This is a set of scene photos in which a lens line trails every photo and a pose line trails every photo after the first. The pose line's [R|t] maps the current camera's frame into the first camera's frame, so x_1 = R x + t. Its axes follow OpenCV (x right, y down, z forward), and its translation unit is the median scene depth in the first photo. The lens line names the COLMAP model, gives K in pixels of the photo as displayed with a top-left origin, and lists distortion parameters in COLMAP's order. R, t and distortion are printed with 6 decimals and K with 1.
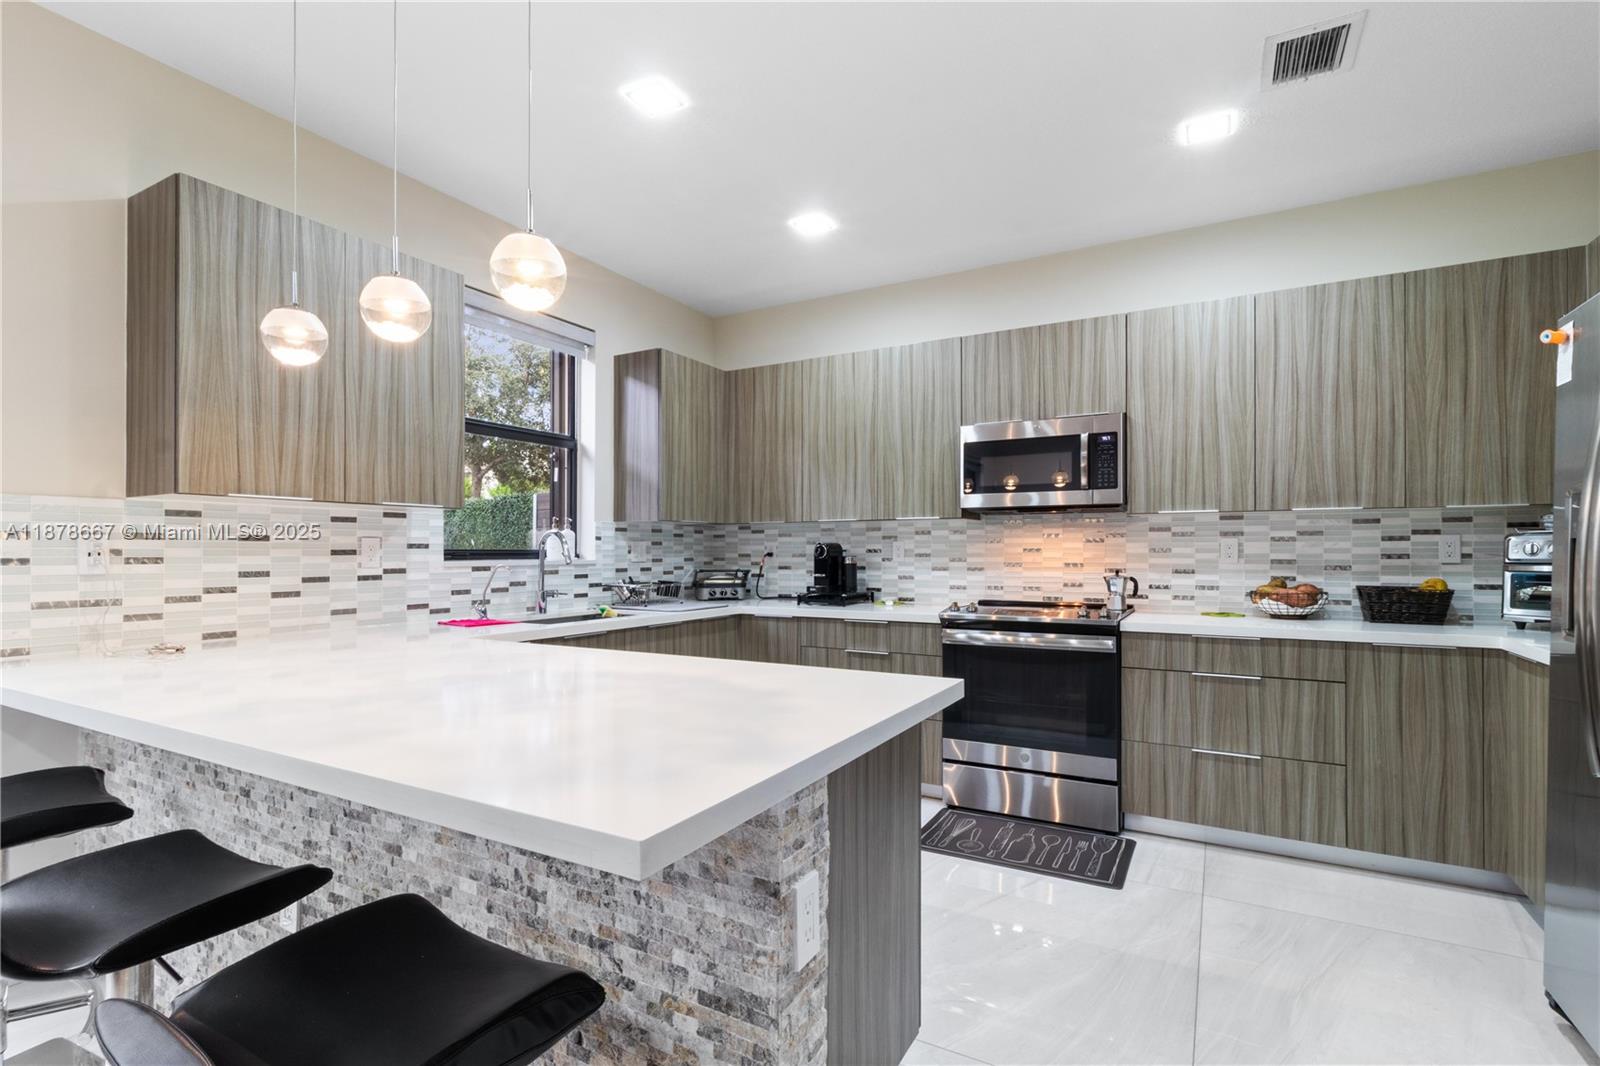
lens RADIAL K [[739.2, 0, 800.0], [0, 739.2, 544.0], [0, 0, 1]] dist [0.000481, -0.000166]
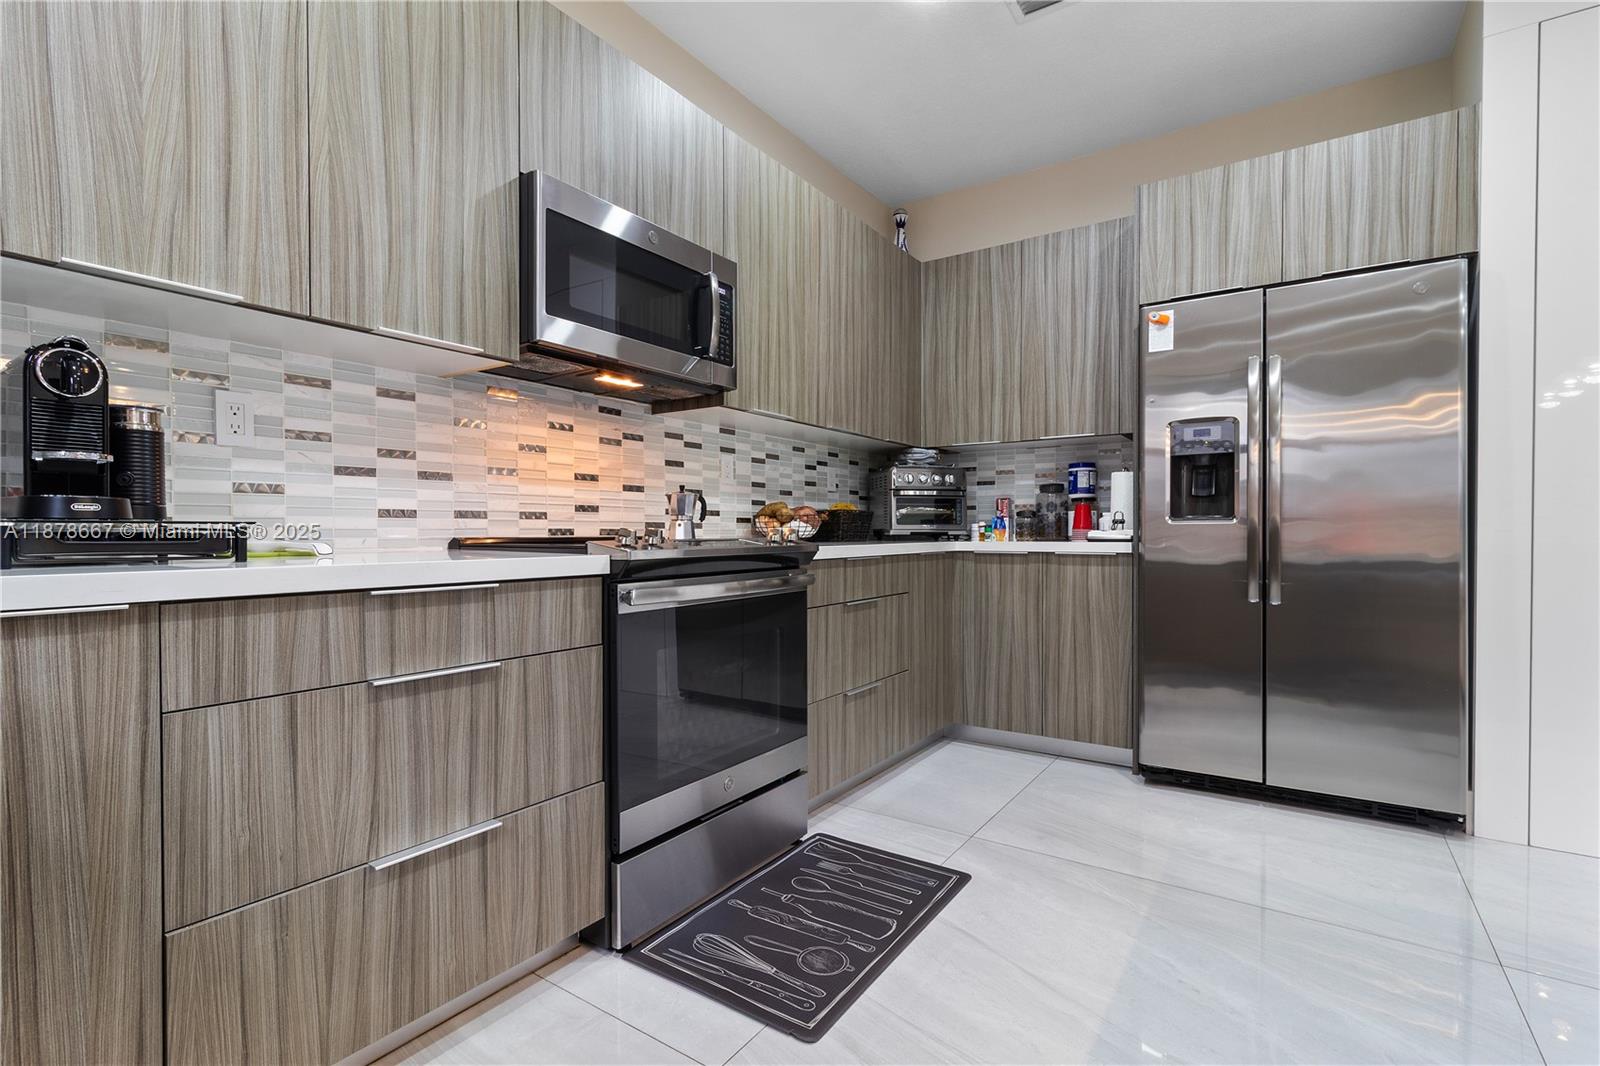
lens RADIAL K [[739.2, 0, 798.4], [0, 739.2, 539.4], [0, 0, 1]] dist [0.000481, -0.000166]
pose [[0.086747, -0.010536, 0.996175, -0.248616], [-0.009613, 0.999889, 0.011412, 0.073715], [-0.996184, -0.010566, 0.086636, 0.781538]]
